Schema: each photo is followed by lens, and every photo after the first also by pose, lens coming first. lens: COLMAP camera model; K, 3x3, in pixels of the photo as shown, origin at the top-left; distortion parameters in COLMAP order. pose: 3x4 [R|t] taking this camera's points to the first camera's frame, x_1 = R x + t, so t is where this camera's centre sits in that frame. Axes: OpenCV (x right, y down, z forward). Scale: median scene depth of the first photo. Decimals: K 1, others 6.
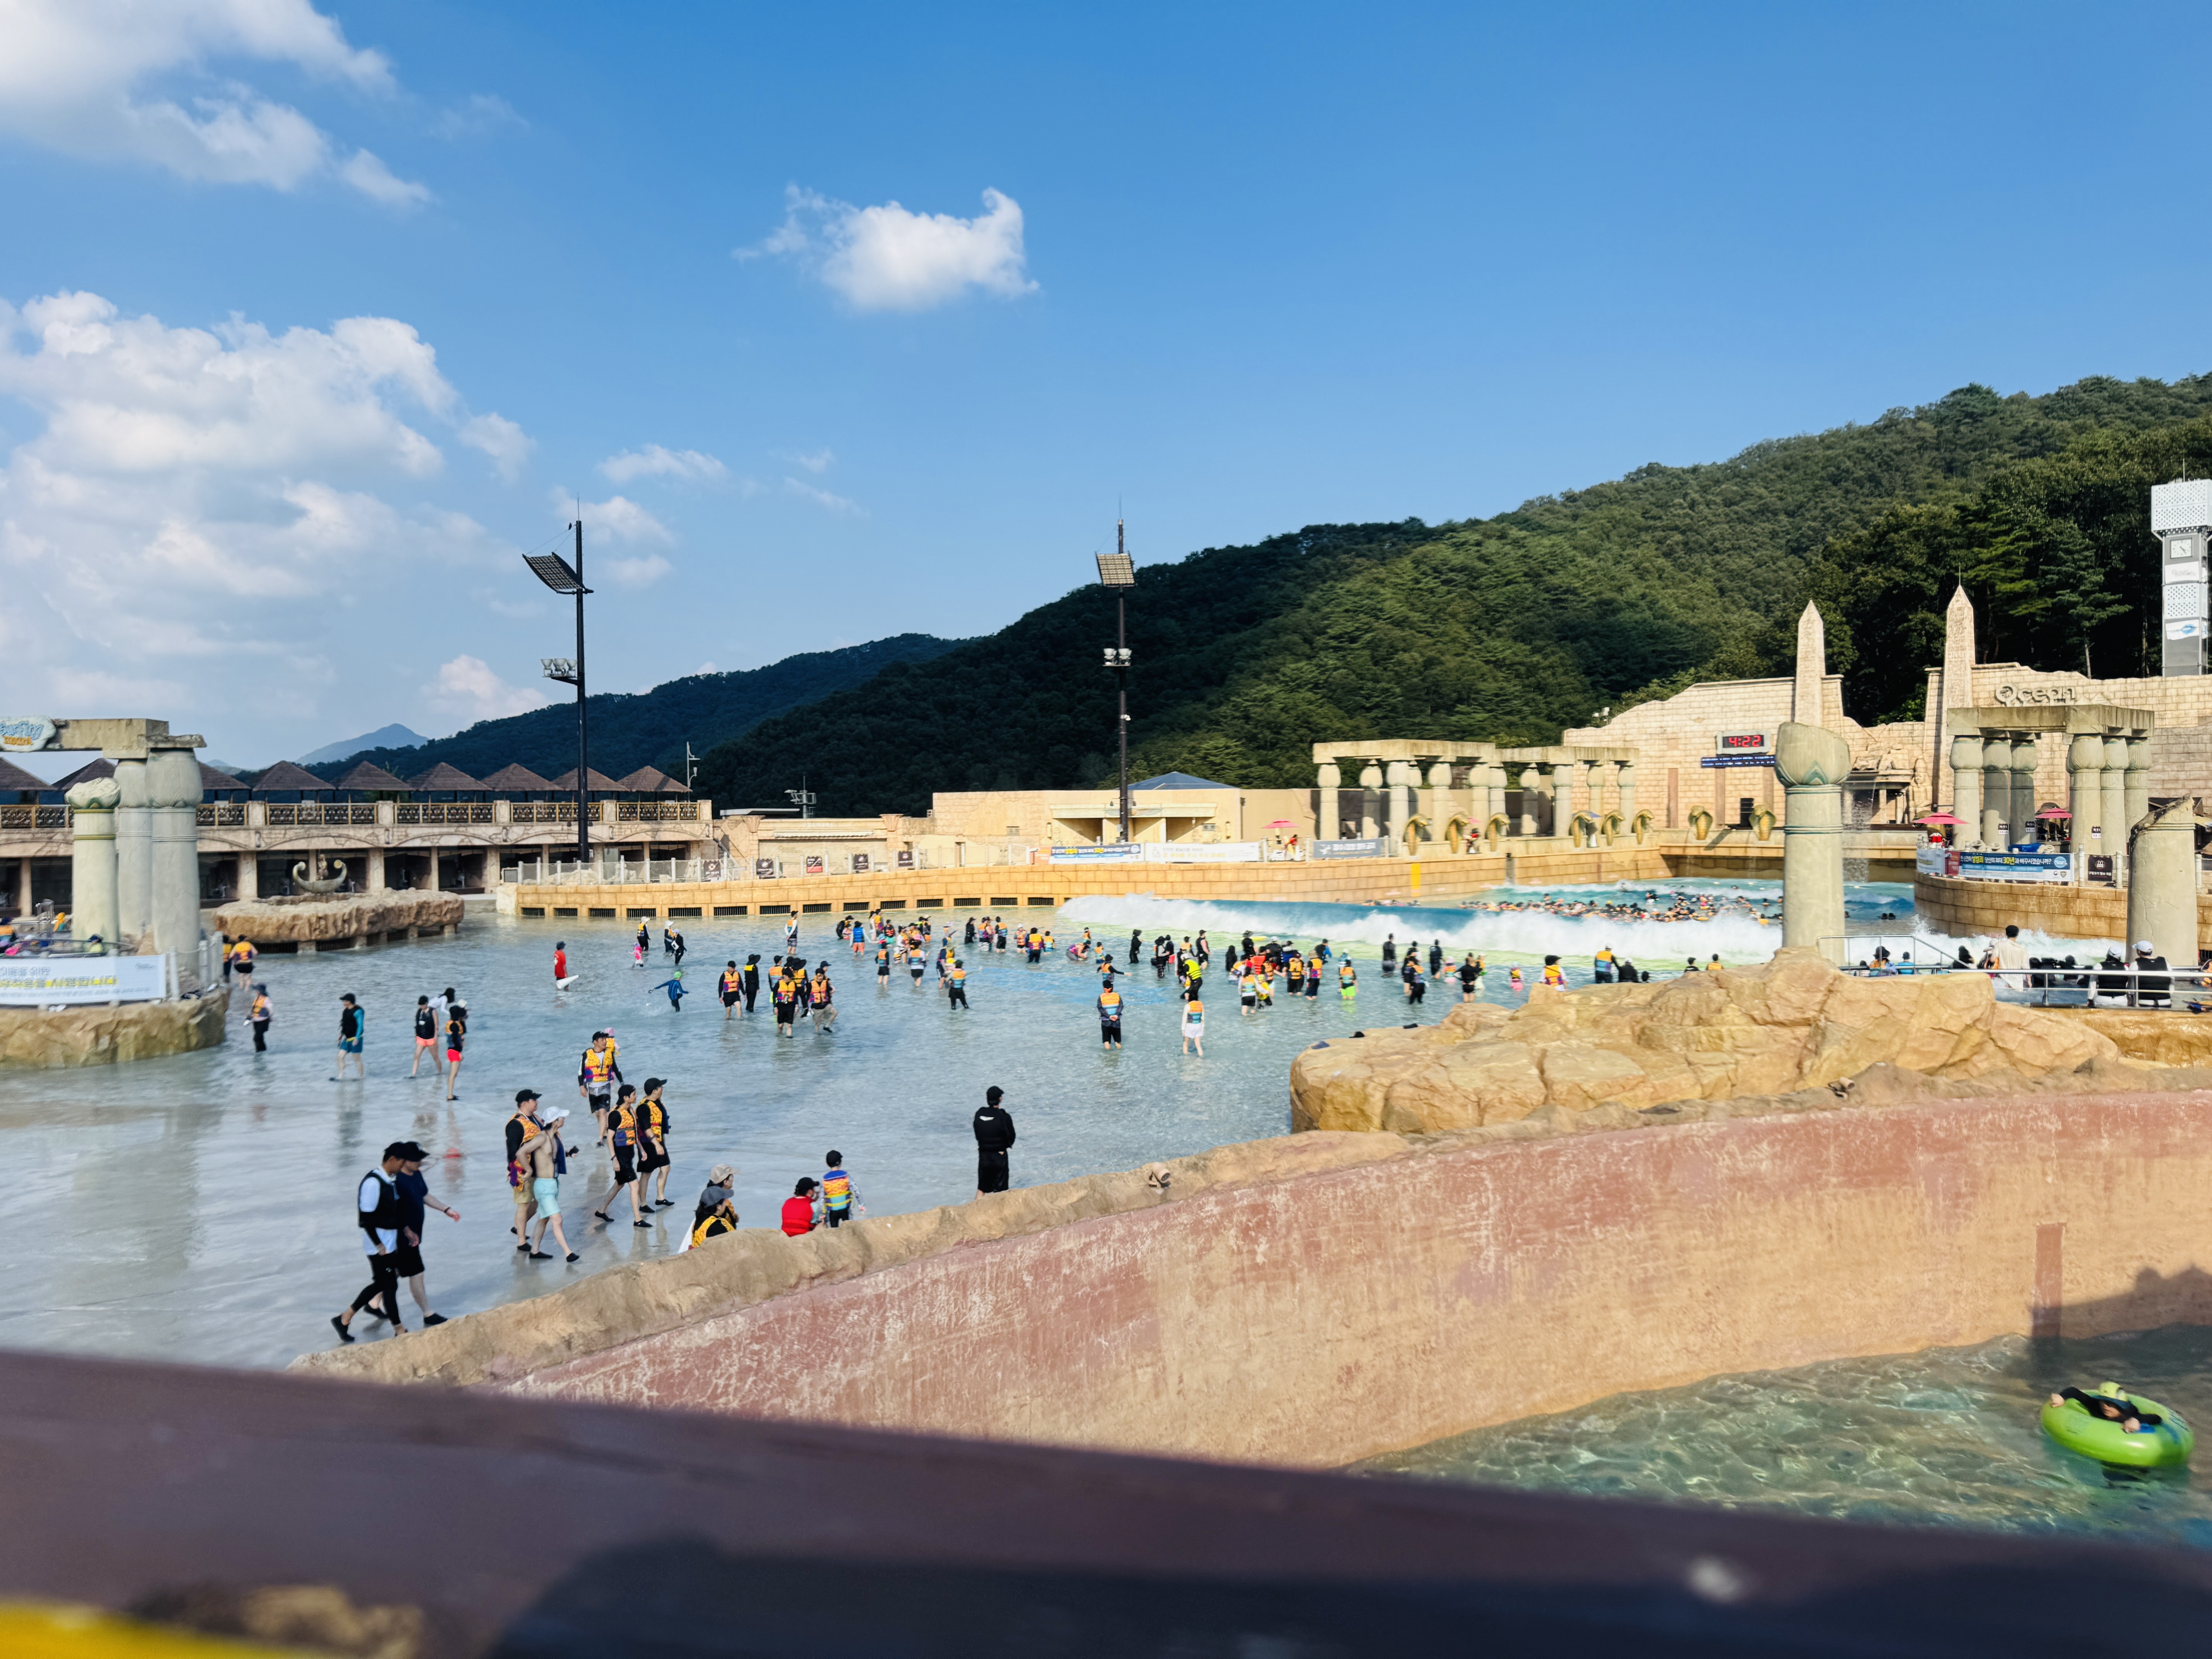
lens RADIAL K [[1570.0, 0, 1106.0], [0, 1570.0, 829.5], [0, 0, 1]] dist [0.136907, -0.207244]
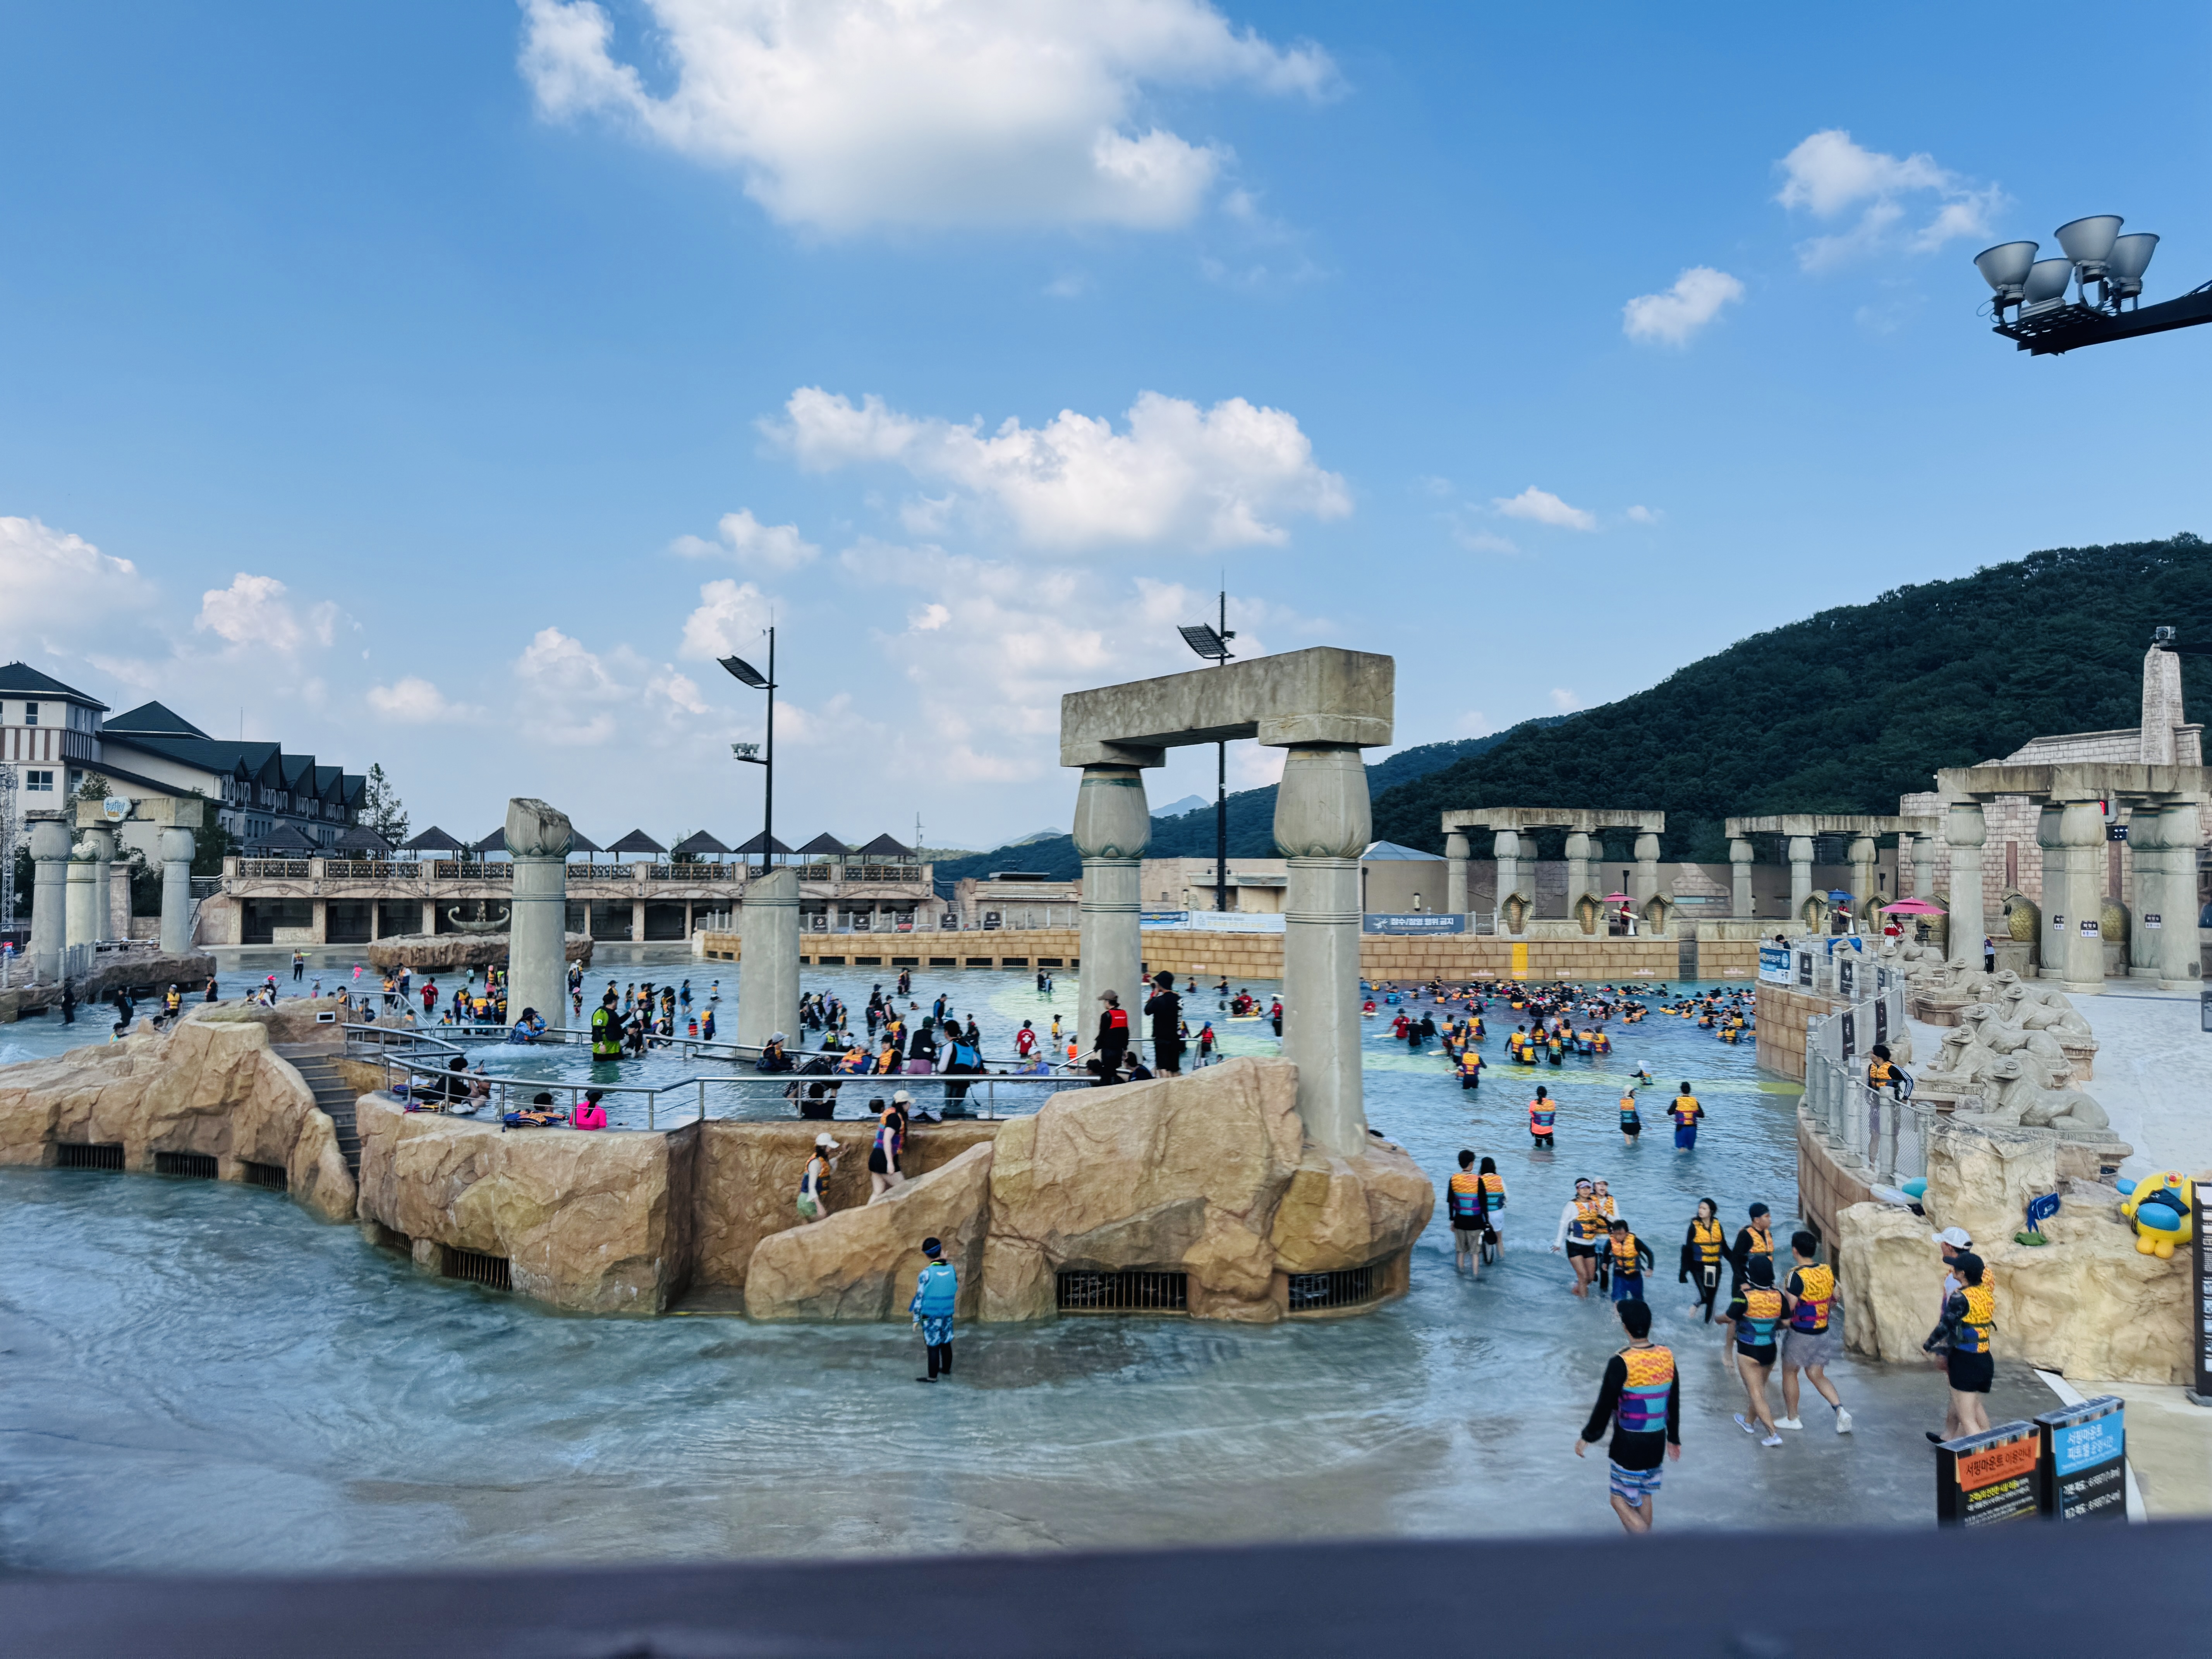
lens RADIAL K [[1570.0, 0, 1106.0], [0, 1570.0, 829.5], [0, 0, 1]] dist [0.136907, -0.207244]
pose [[0.885190, 0.003590, -0.465215, 0.390521], [-0.023152, 0.999071, -0.036344, -0.004950], [0.464653, 0.042942, 0.884451, 0.071884]]
